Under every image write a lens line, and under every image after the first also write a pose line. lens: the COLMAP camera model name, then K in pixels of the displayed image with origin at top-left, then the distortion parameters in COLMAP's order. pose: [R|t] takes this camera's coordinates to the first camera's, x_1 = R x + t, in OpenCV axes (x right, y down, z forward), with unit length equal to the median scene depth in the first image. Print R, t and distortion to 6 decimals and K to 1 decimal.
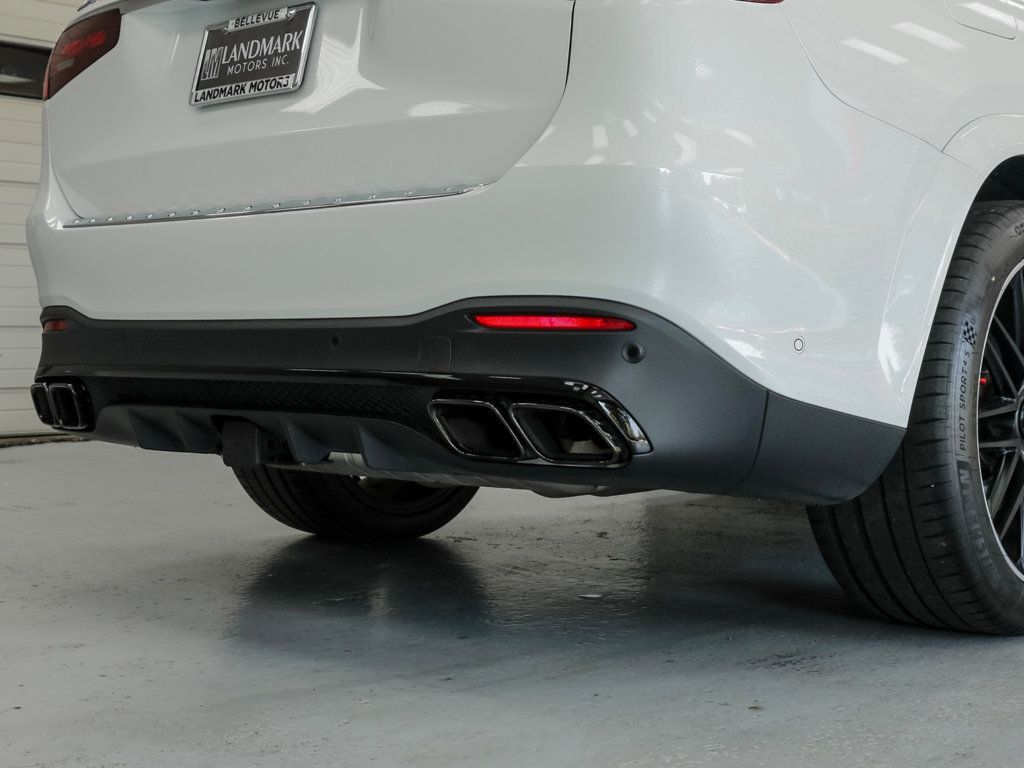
lens RADIAL K [[1621.3, 0, 512.8], [0, 1621.3, 391.3], [0, 0, 1]] dist [-0.004980, 0.000000]
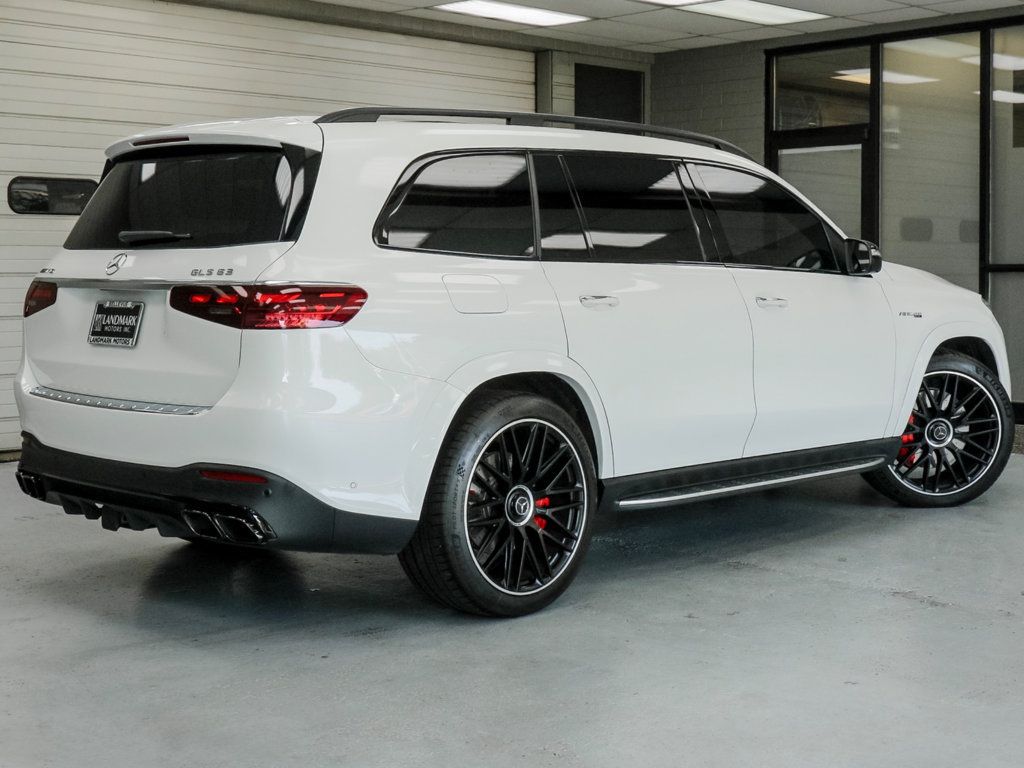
lens RADIAL K [[1565.5, 0, 513.2], [0, 1565.5, 375.7], [0, 0, 1]] dist [0.023761, 0.000000]
pose [[0.999147, 0.007717, -0.040558, 0.404951], [-0.006293, 0.999363, 0.035119, -0.213474], [0.040803, -0.034834, 0.998560, -0.902669]]
